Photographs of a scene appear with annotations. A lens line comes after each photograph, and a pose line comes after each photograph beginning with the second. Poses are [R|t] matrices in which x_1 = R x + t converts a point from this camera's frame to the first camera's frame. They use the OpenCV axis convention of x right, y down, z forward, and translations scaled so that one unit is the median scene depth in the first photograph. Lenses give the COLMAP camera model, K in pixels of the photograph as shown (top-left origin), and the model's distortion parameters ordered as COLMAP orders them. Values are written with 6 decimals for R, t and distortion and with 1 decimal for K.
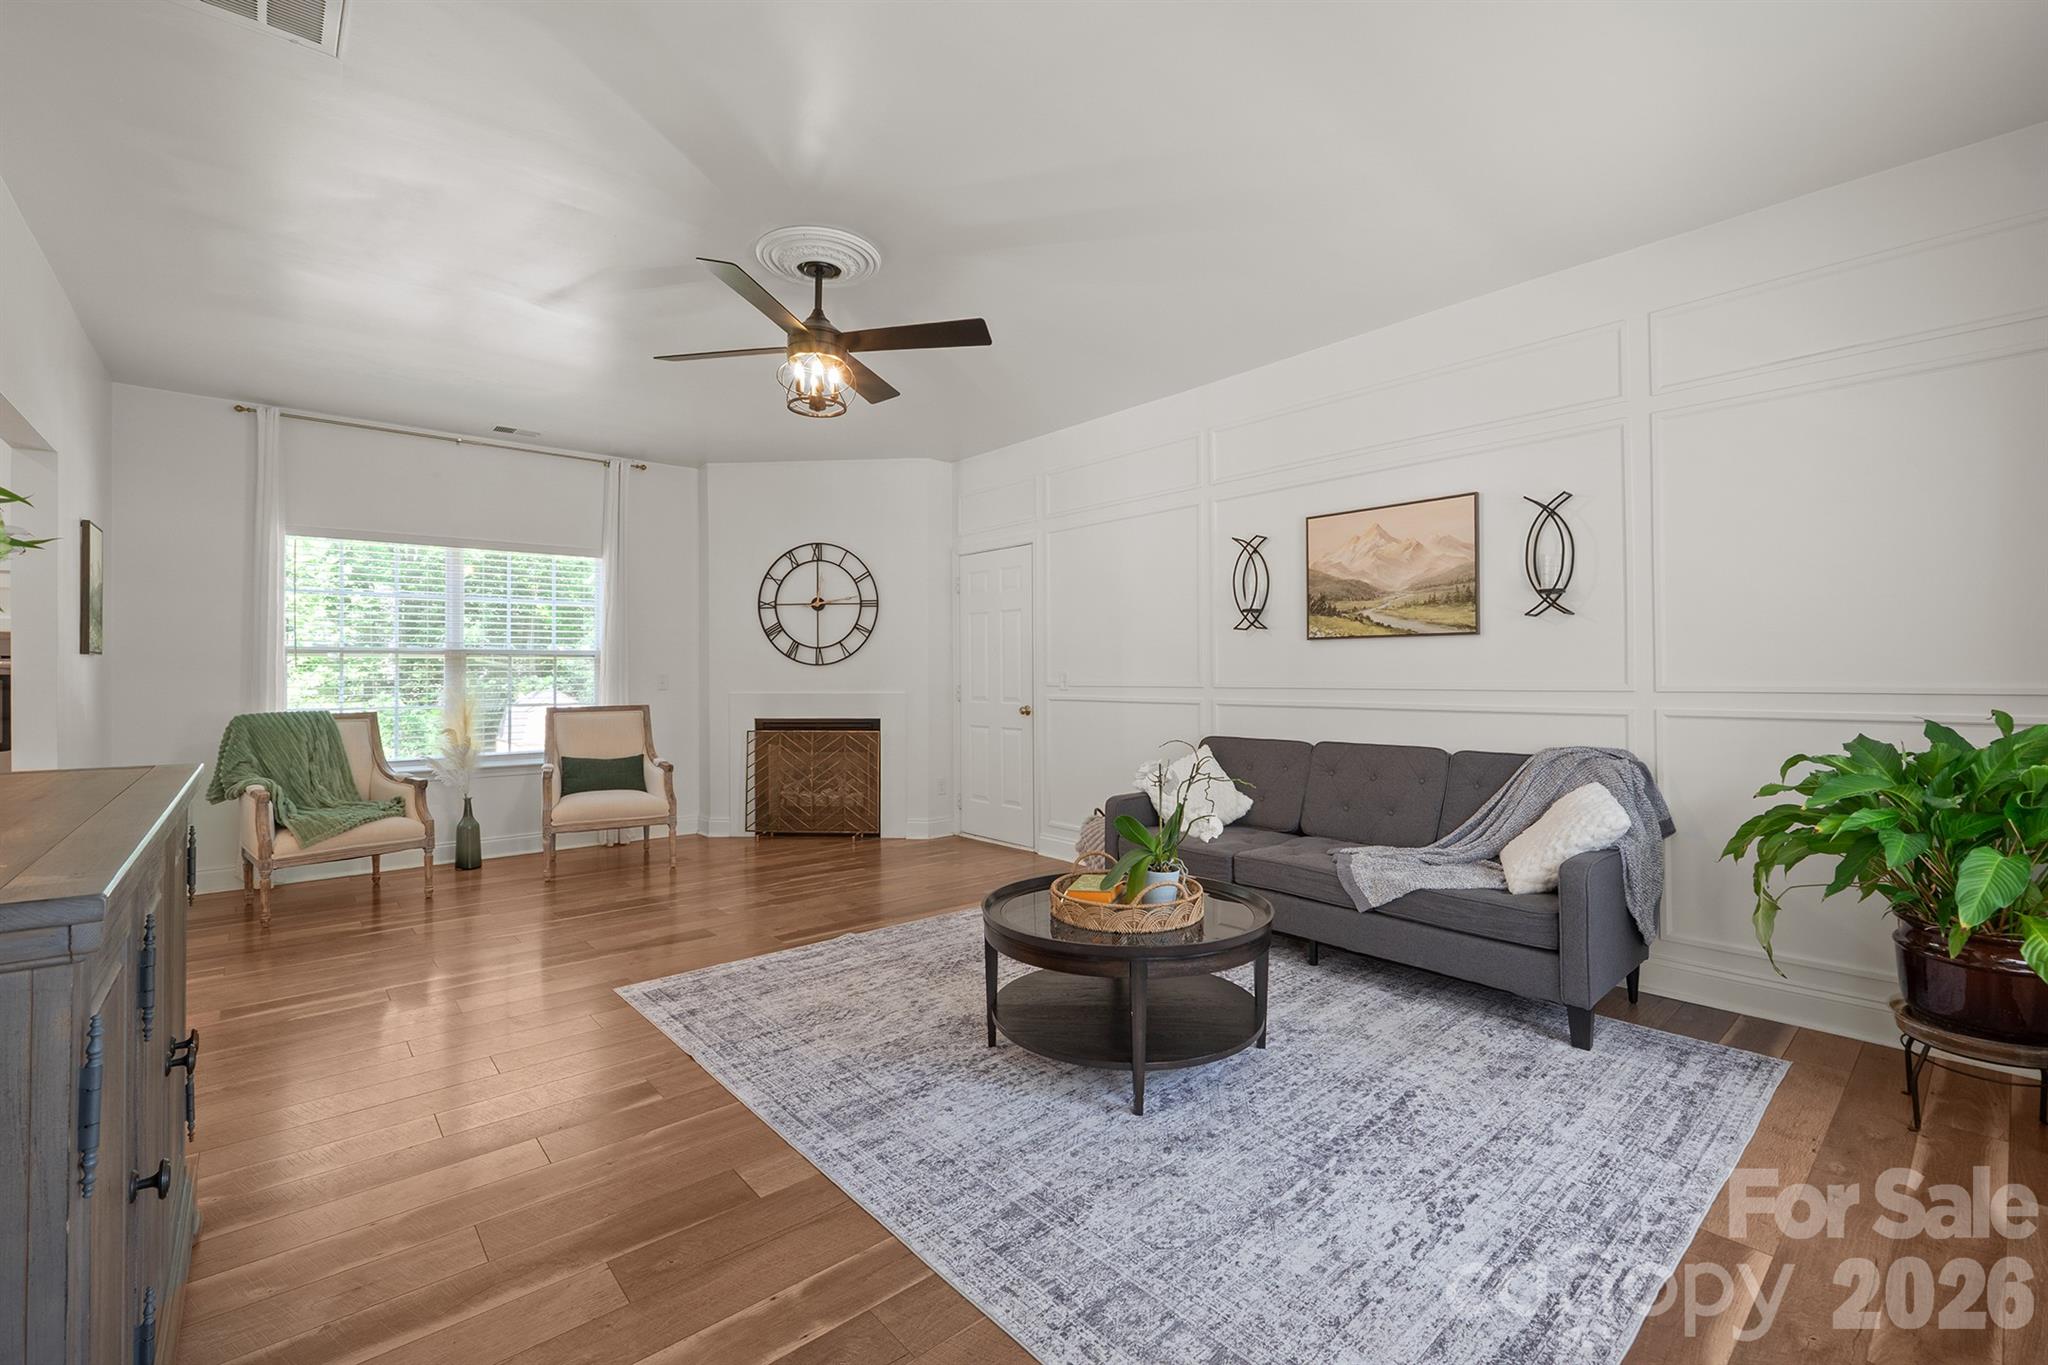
lens RADIAL K [[878.4, 0, 1030.8], [0, 878.4, 664.1], [0, 0, 1]] dist [-0.001693, -0.000150]
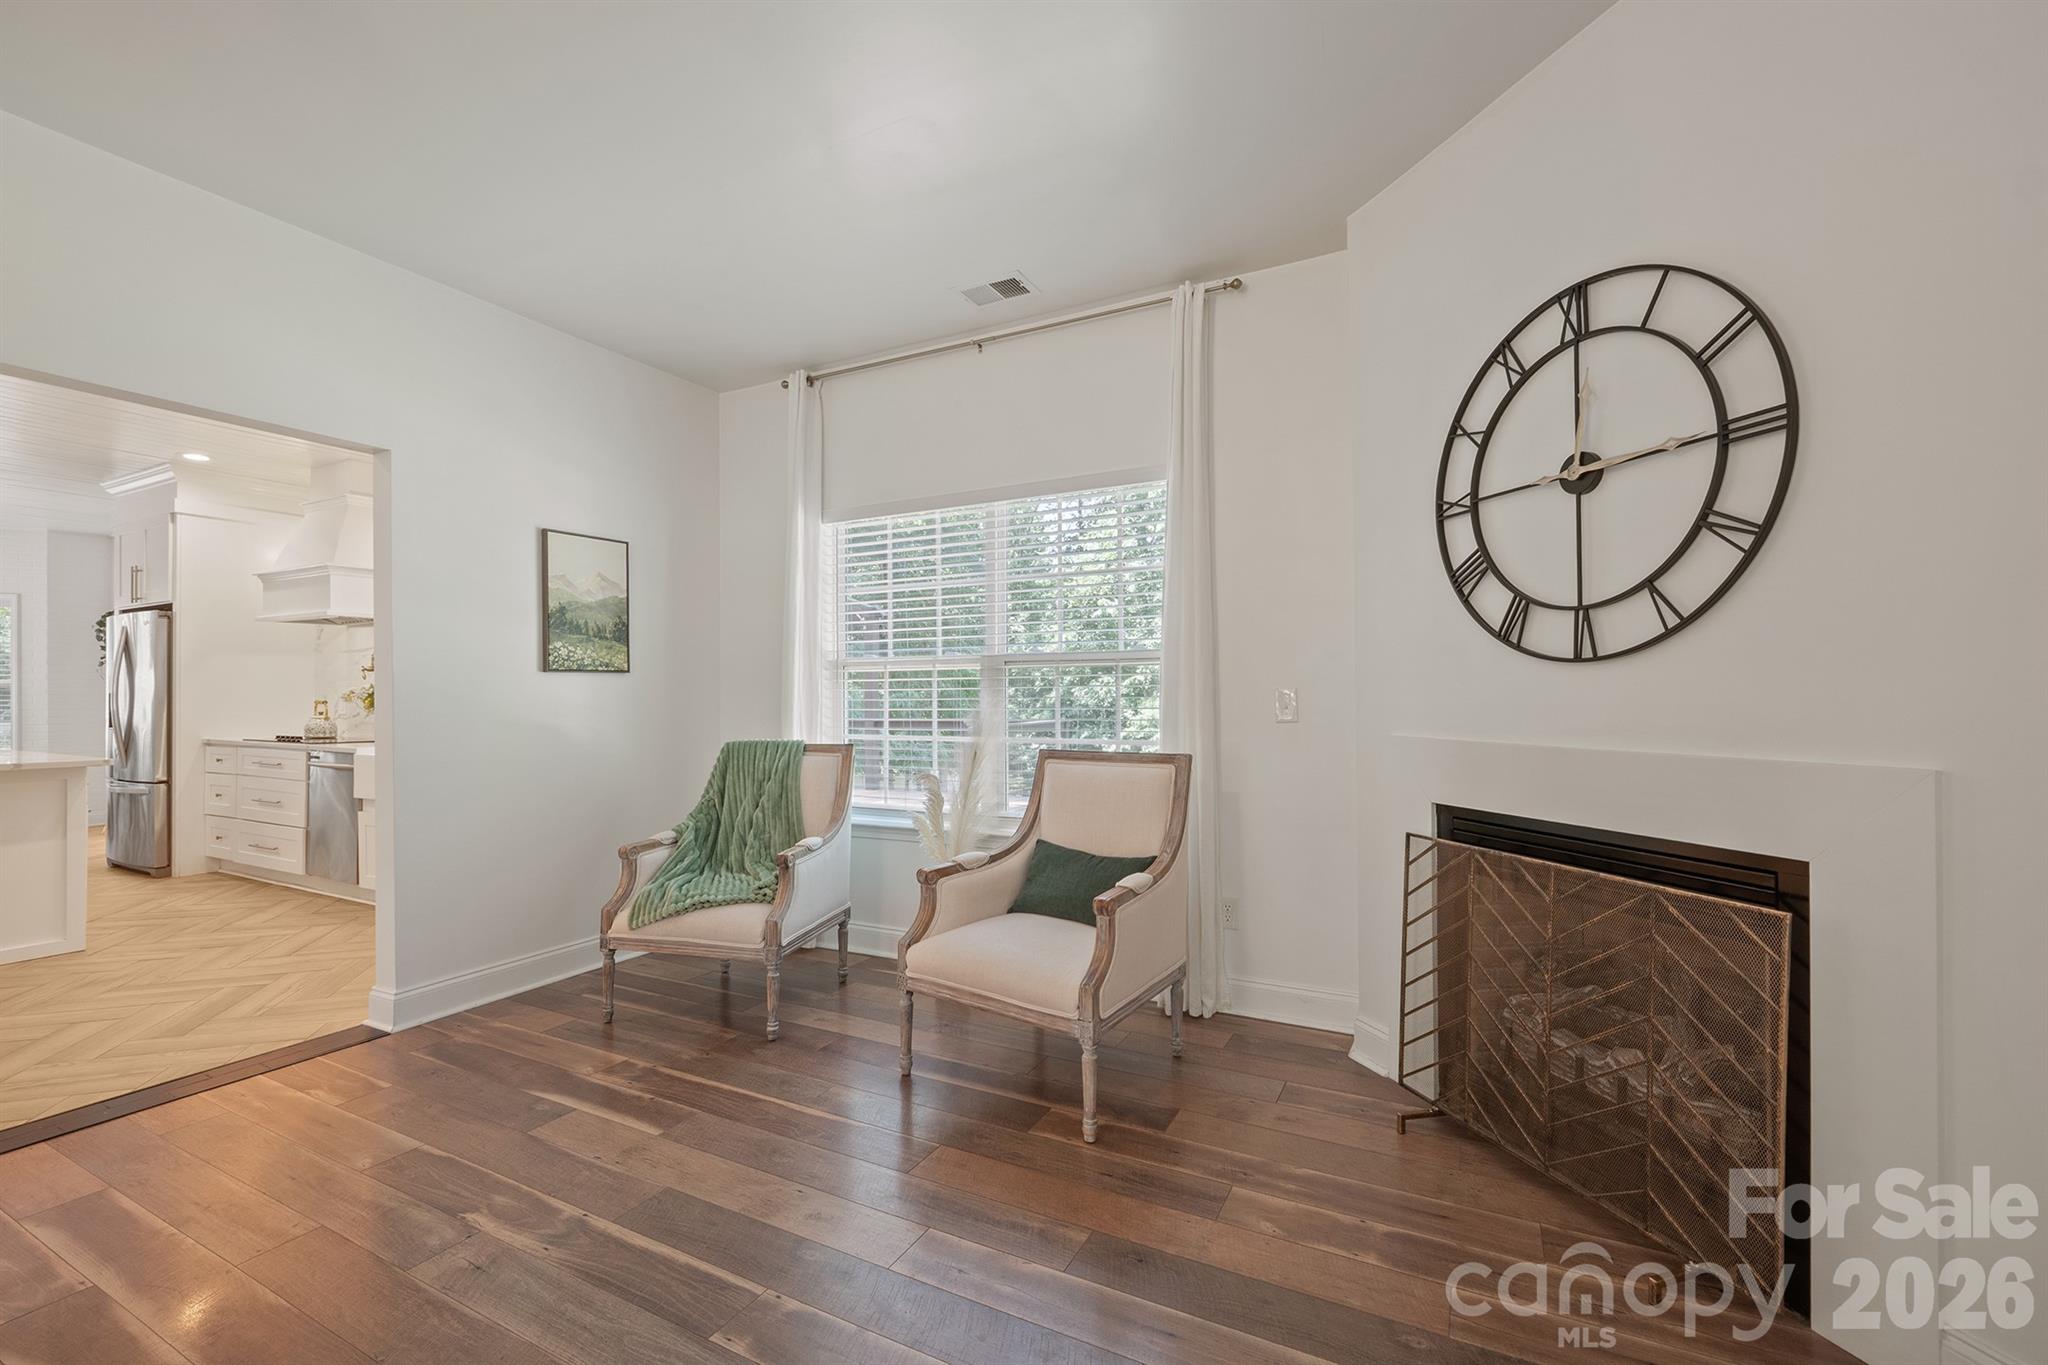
lens RADIAL K [[863.6, 0, 1026.2], [0, 863.6, 689.3], [0, 0, 1]] dist [-0.010235, -0.000195]
pose [[0.366401, -0.004179, -0.930448, -0.034103], [0.013626, 0.999907, 0.000875, 0.012708], [0.930357, -0.012999, 0.366423, 1.041512]]
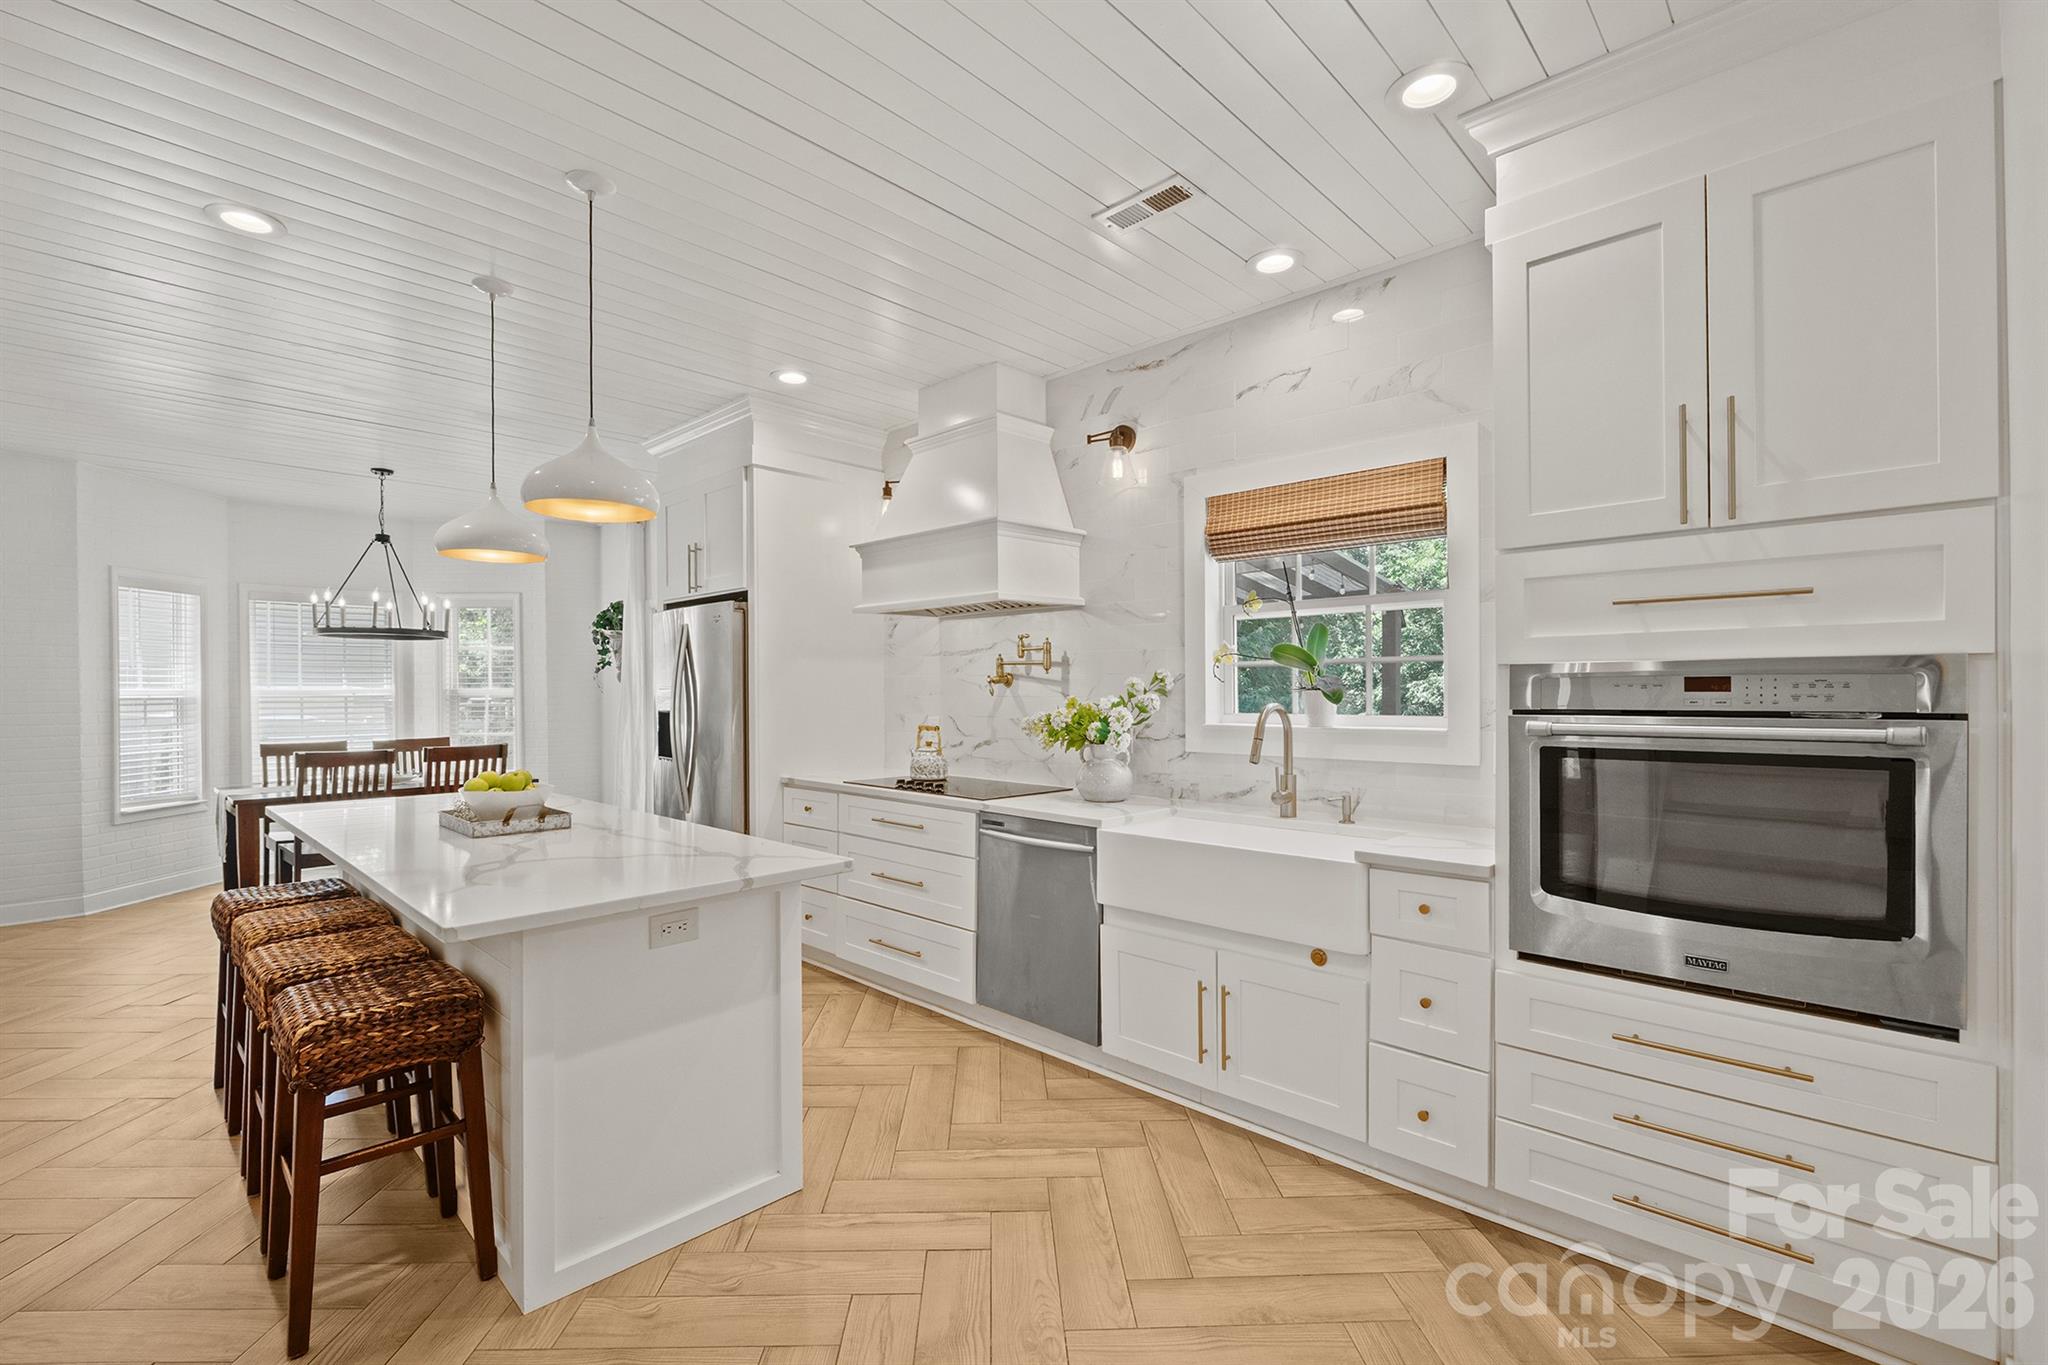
lens RADIAL K [[886.7, 0, 1017.7], [0, 886.7, 694.4], [0, 0, 1]] dist [-0.010834, -0.000234]
pose [[0.090962, 0.009358, -0.995810, -0.736165], [0.016178, 0.999810, 0.010873, -0.027066], [0.995723, -0.017100, 0.090793, 0.501669]]
